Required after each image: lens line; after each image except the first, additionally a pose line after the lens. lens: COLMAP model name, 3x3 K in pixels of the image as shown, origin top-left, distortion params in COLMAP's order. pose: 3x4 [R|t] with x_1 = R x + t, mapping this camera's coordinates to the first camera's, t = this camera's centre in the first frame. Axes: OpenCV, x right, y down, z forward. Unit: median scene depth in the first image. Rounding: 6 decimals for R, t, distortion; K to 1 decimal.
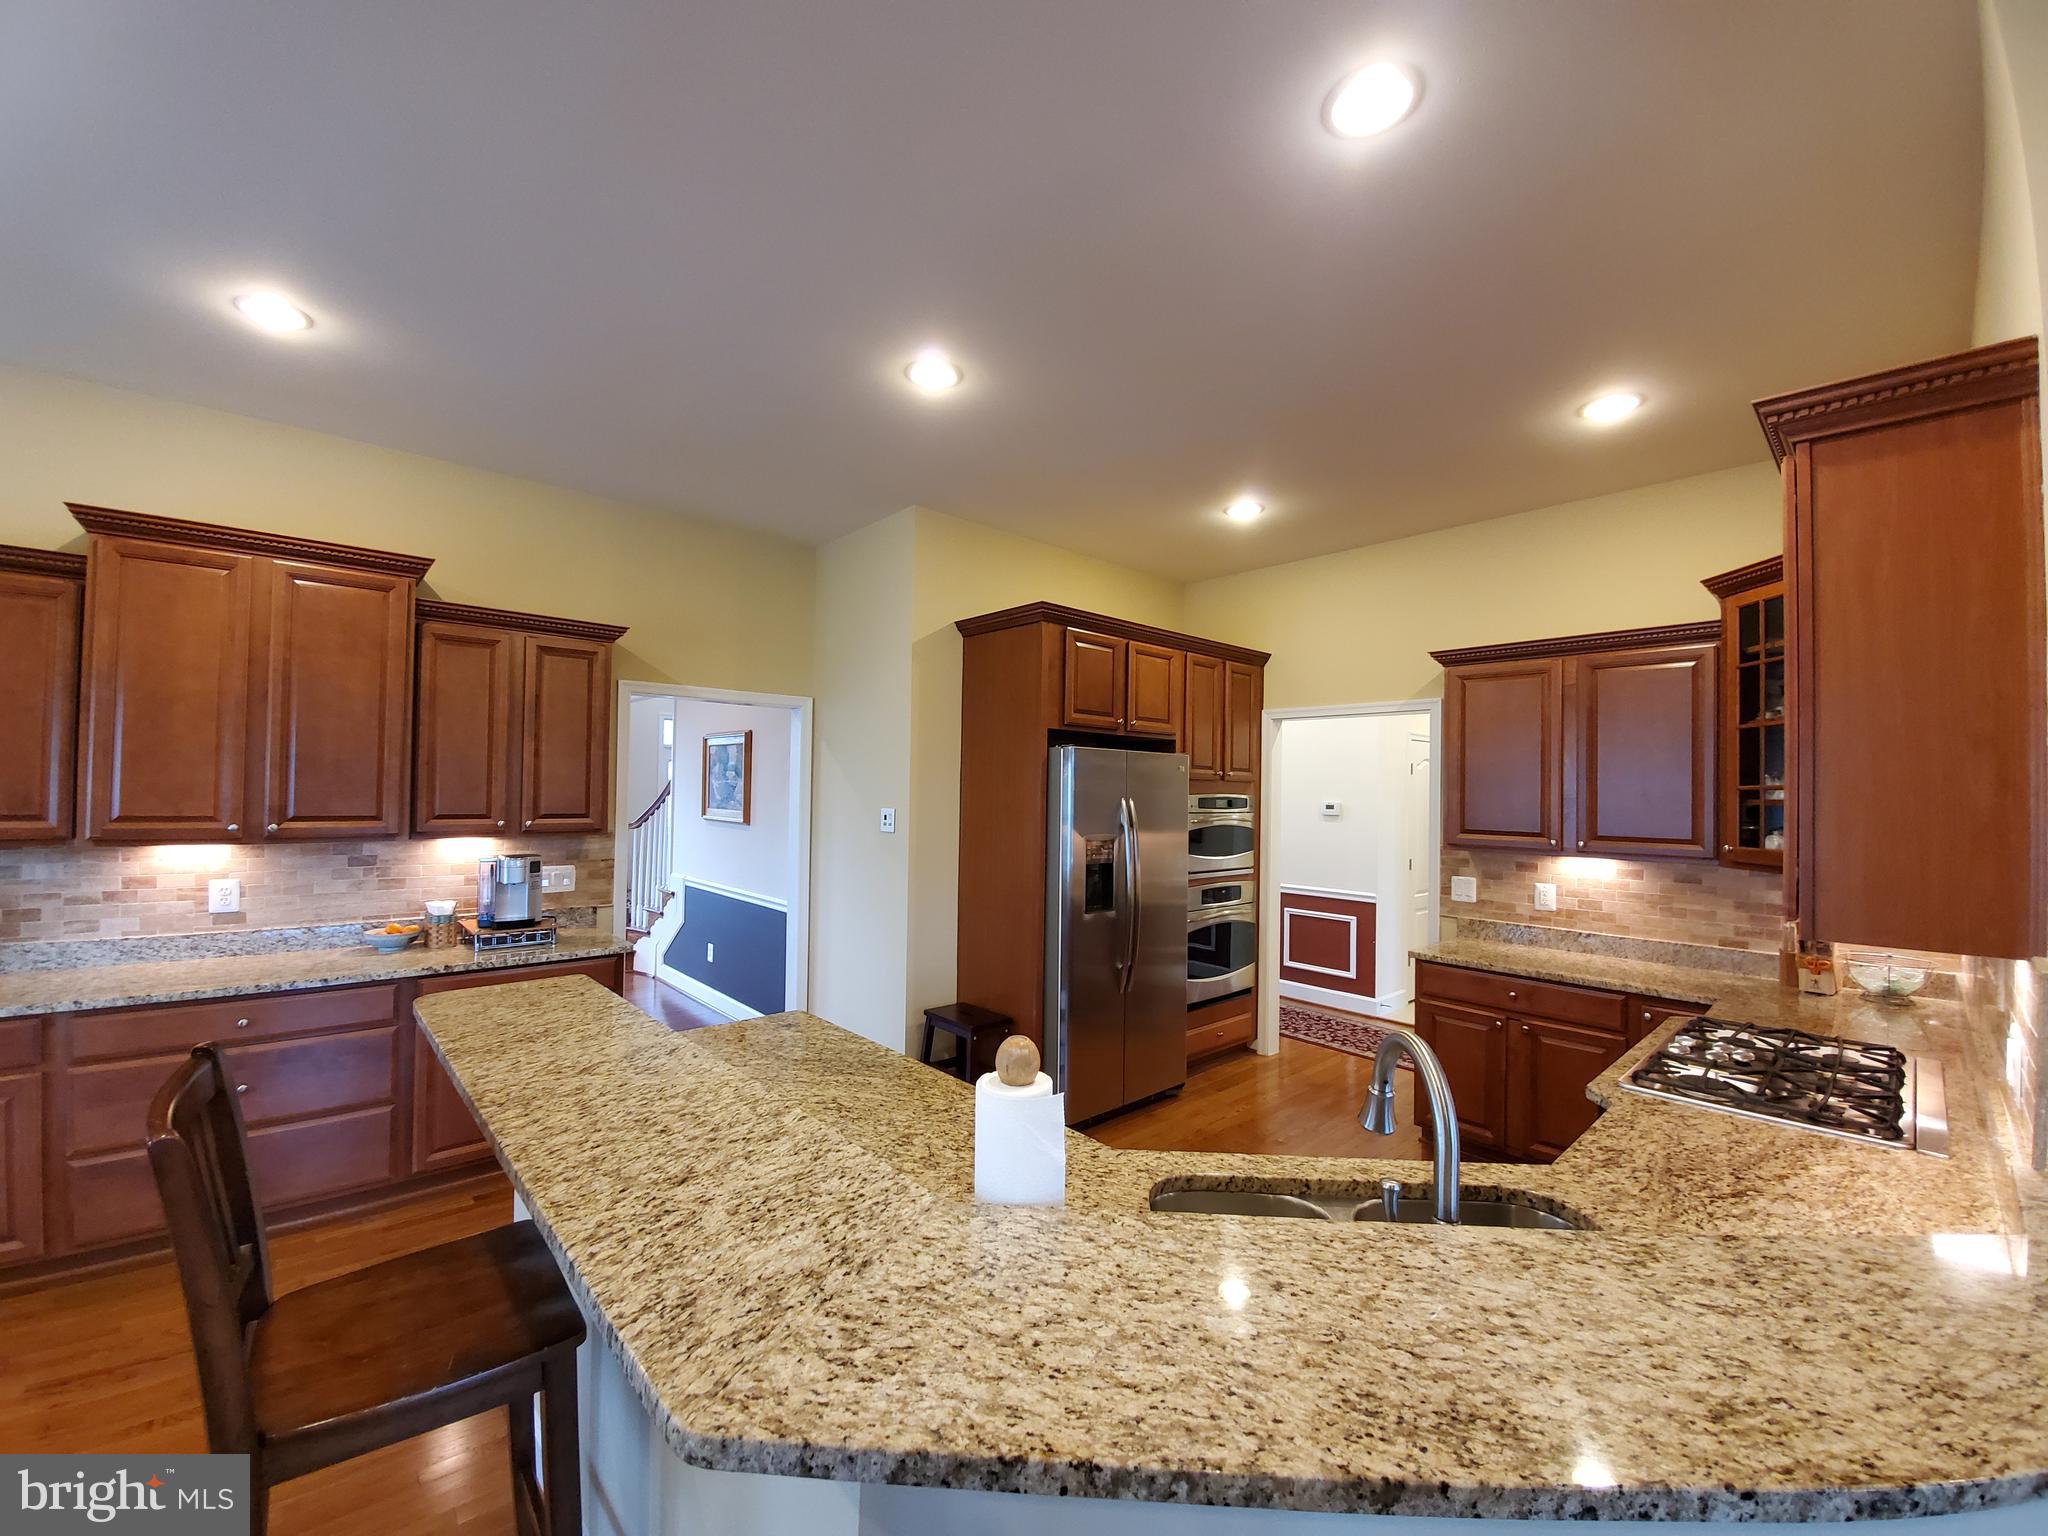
lens RADIAL K [[810.2, 0, 1022.0], [0, 810.2, 777.8], [0, 0, 1]] dist [0.012326, -0.017912]
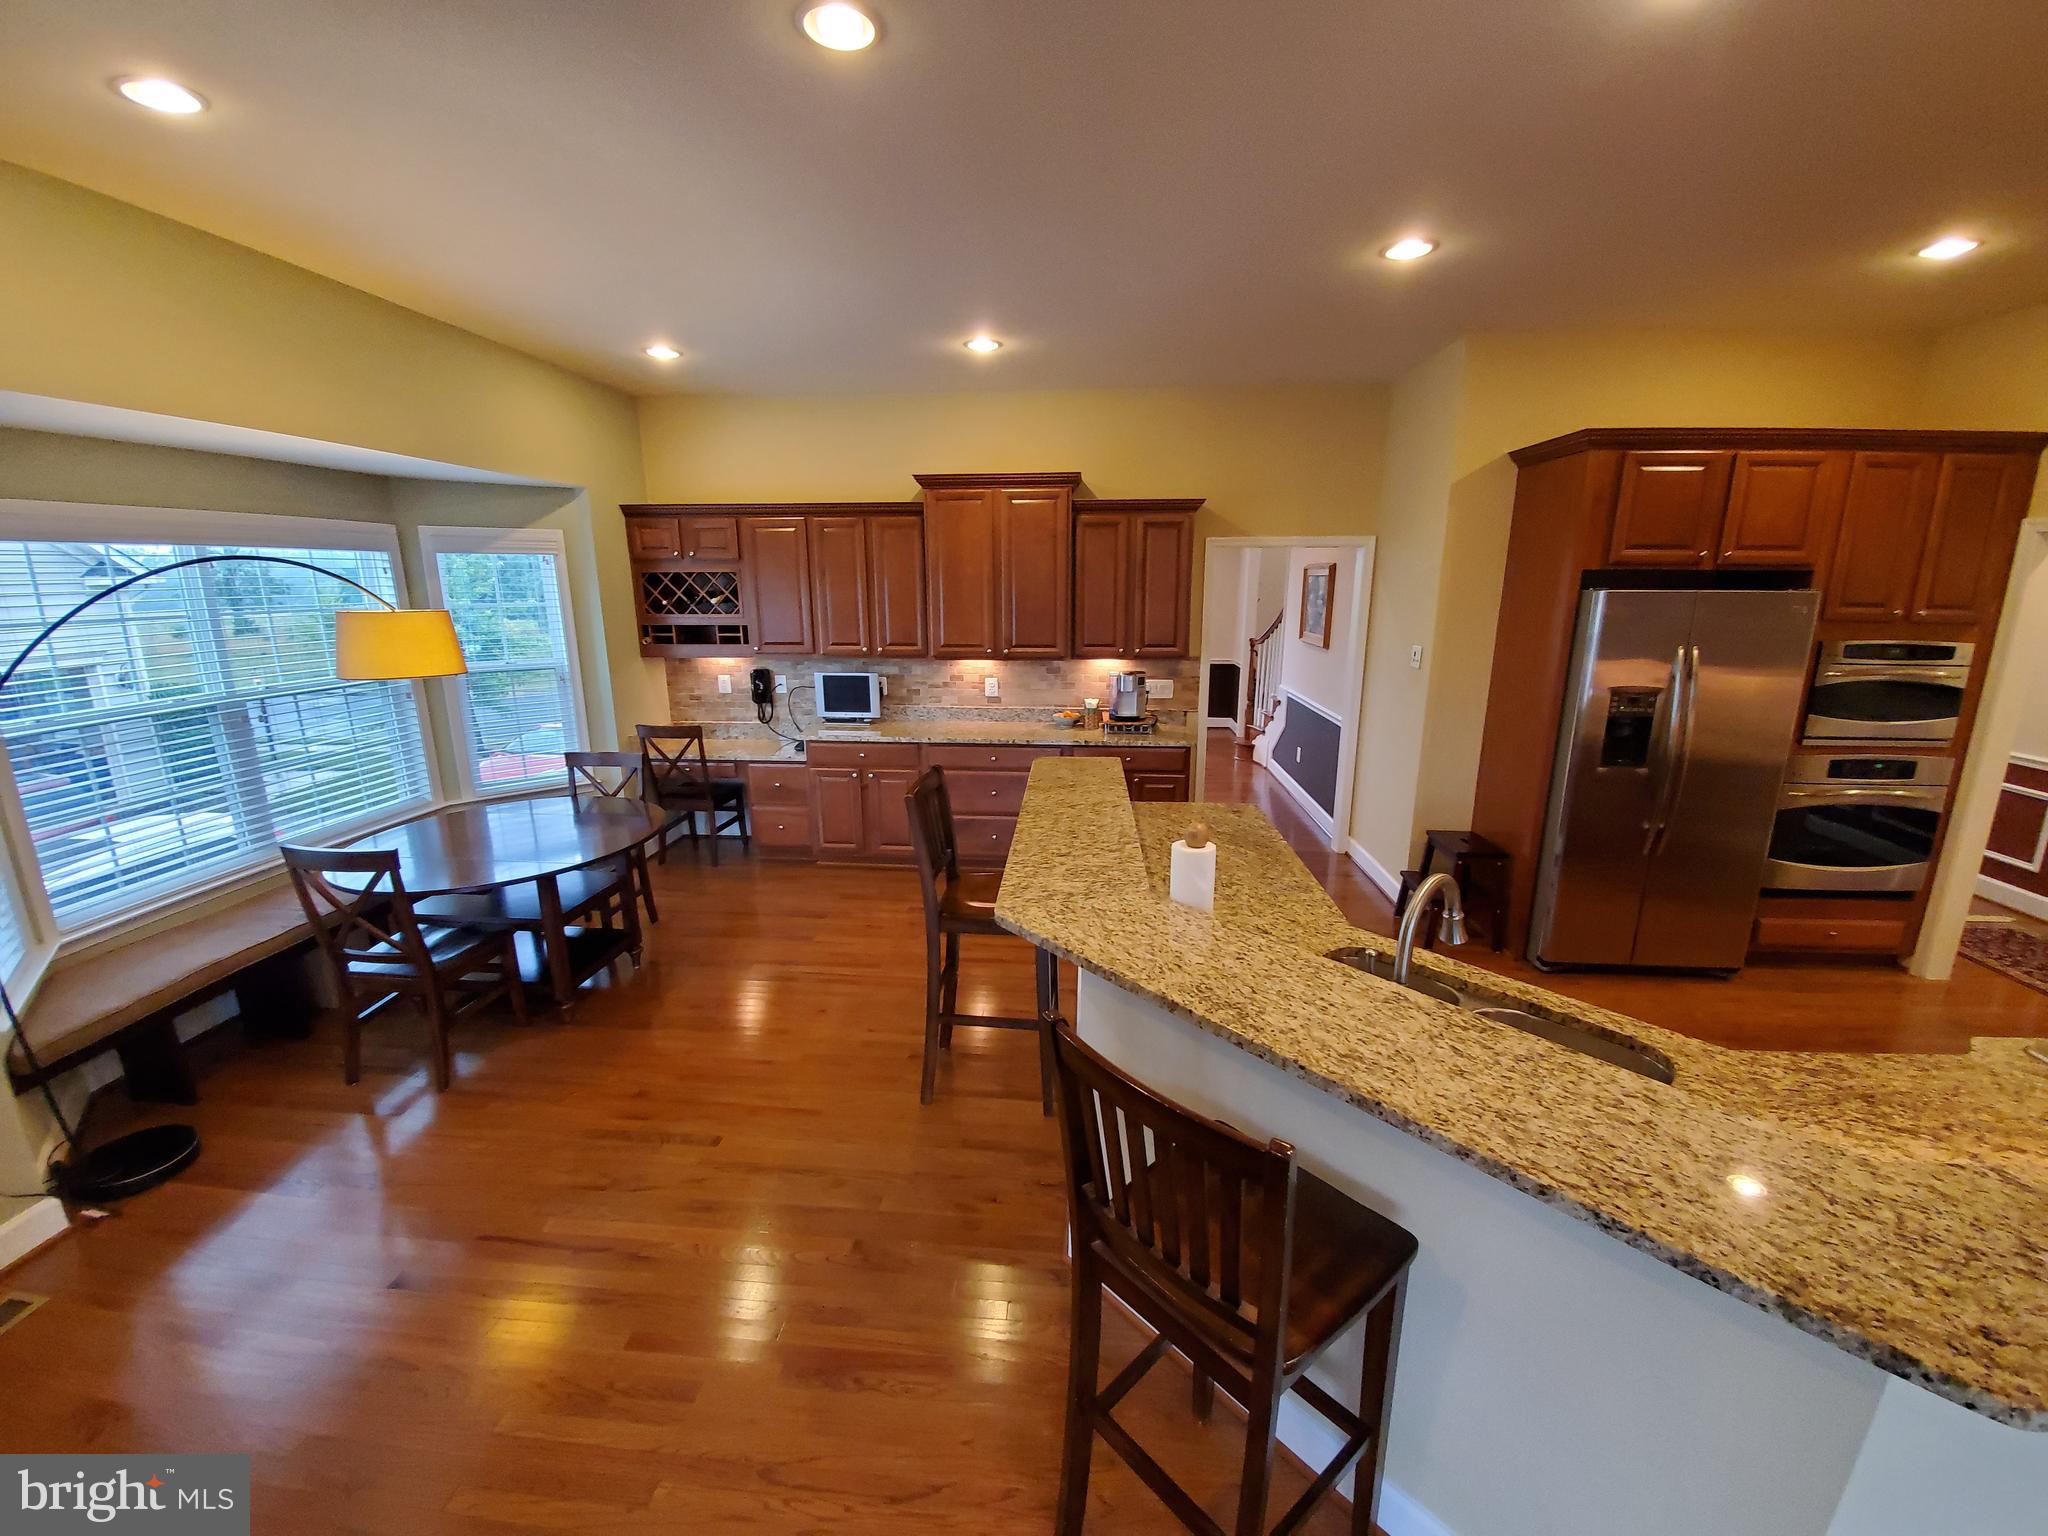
lens RADIAL K [[811.8, 0, 1021.8], [0, 811.8, 773.4], [0, 0, 1]] dist [0.000706, -0.007787]
pose [[0.687199, 0.149440, -0.710933, 0.311584], [0.025551, 0.973036, 0.229233, -0.068077], [0.726020, -0.175694, 0.664851, -0.151050]]
